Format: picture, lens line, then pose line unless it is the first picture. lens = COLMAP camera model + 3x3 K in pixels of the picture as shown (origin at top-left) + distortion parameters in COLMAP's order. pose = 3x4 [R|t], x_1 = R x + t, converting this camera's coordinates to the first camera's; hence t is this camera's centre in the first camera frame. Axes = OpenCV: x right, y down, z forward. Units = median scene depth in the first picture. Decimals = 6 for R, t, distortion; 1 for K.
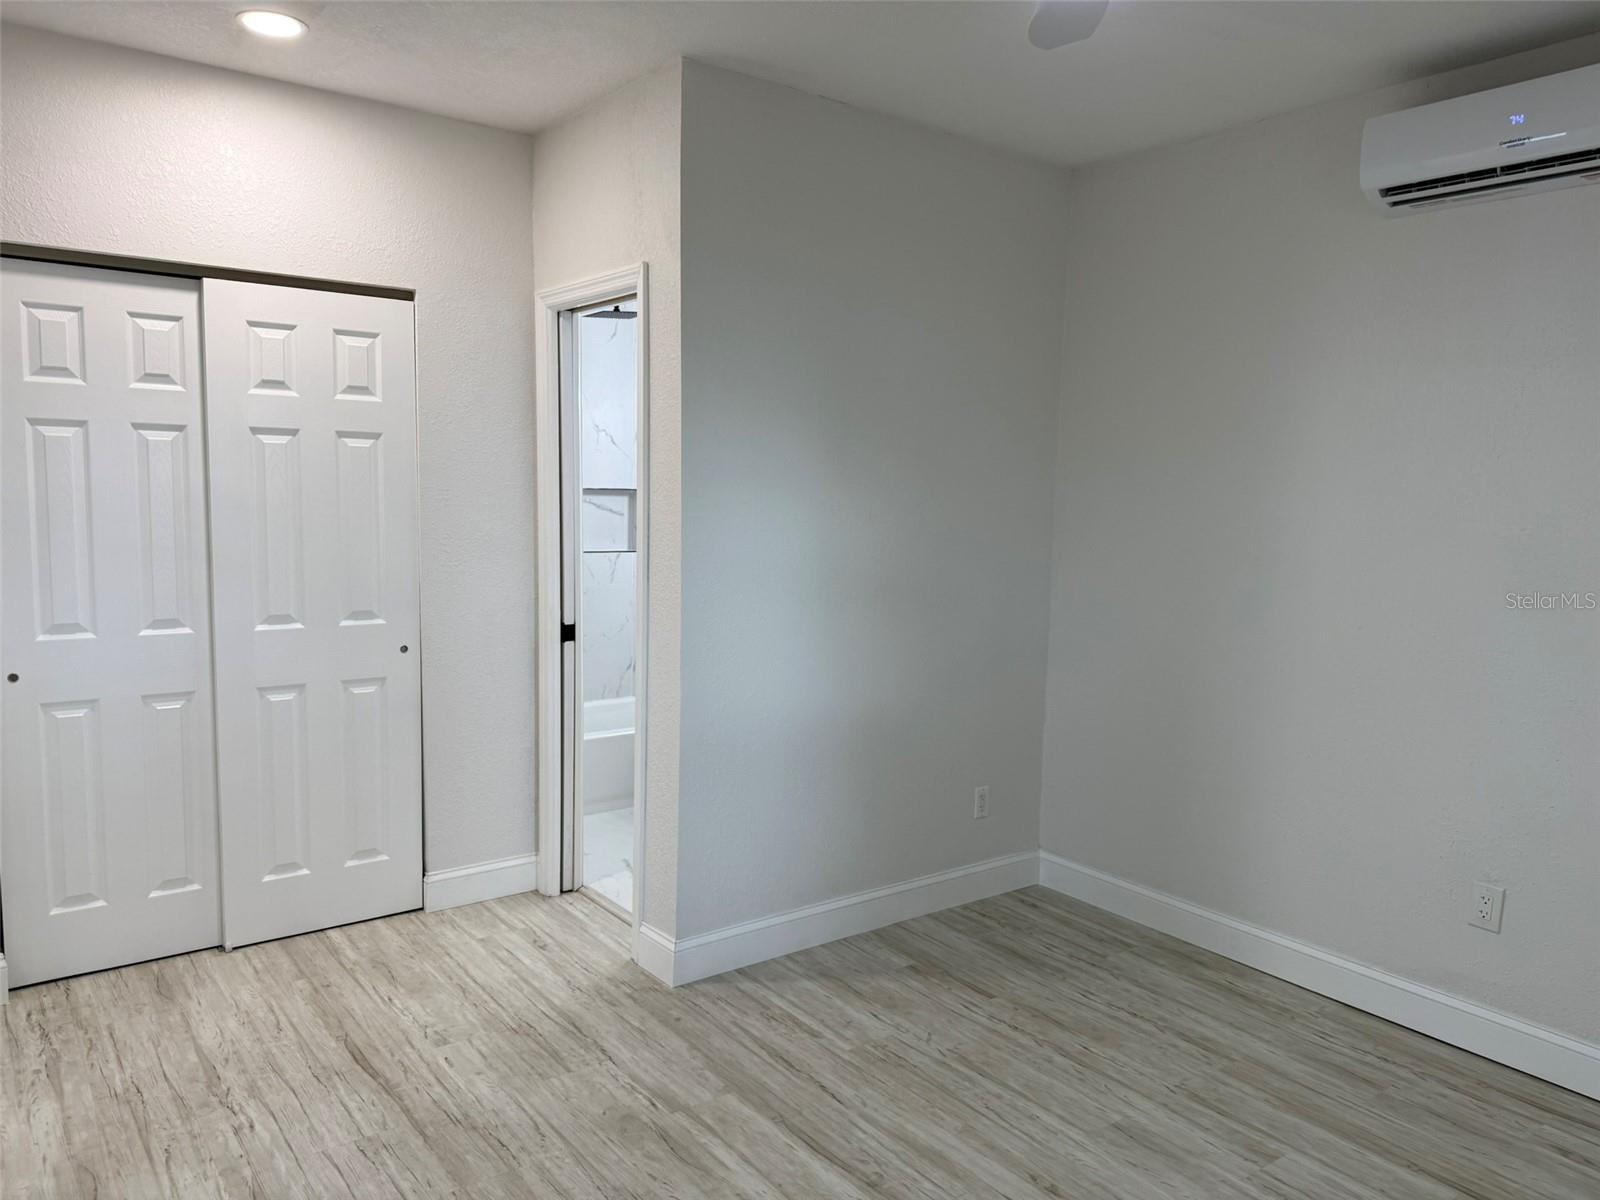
lens RADIAL K [[1128.1, 0, 793.6], [0, 1128.1, 600.4], [0, 0, 1]] dist [0.033626, -0.039795]
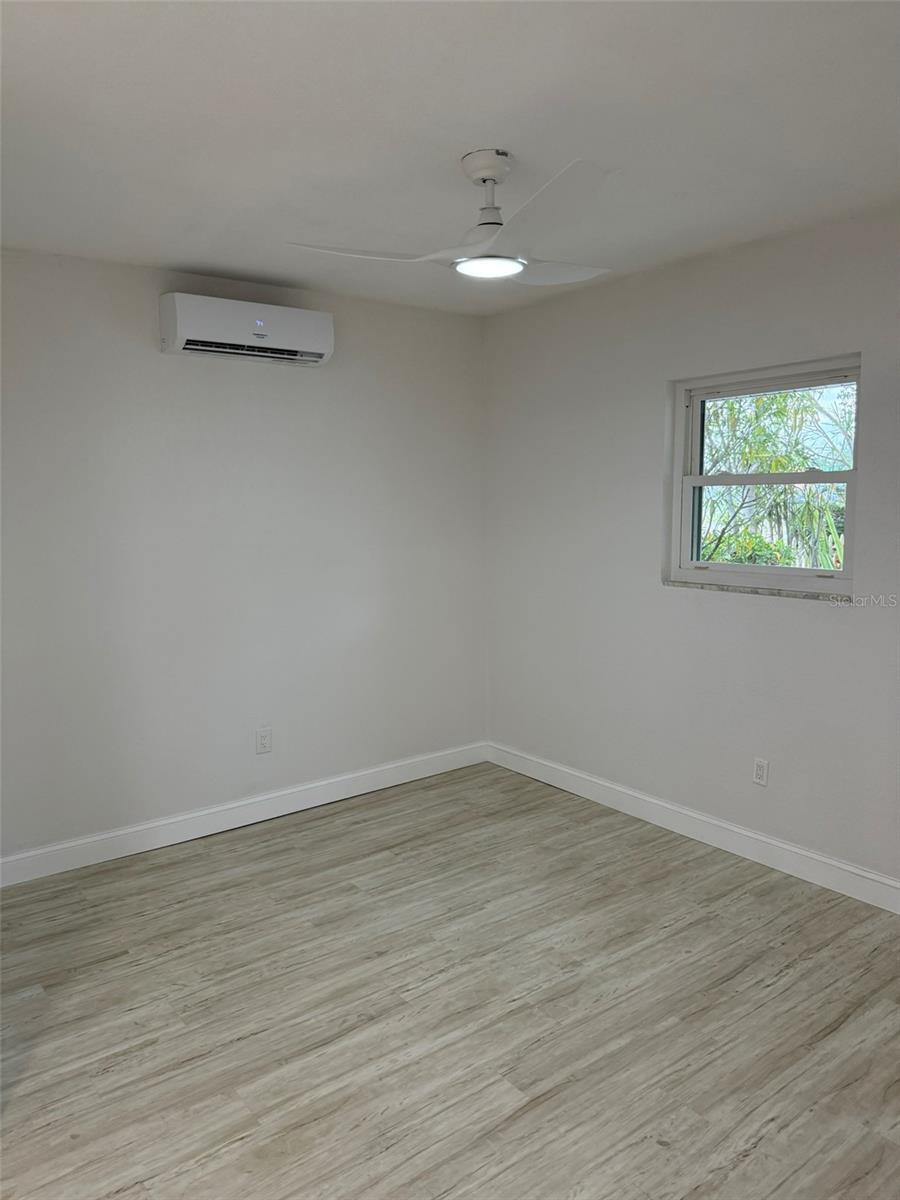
lens RADIAL K [[846.0, 0, 443.5], [0, 846.0, 602.7], [0, 0, 1]] dist [0.033626, -0.039795]
pose [[0.009258, -0.155843, 0.987738, -0.759835], [0.115807, 0.981301, 0.153742, -0.140997], [-0.993229, 0.112964, 0.027132, 0.661092]]
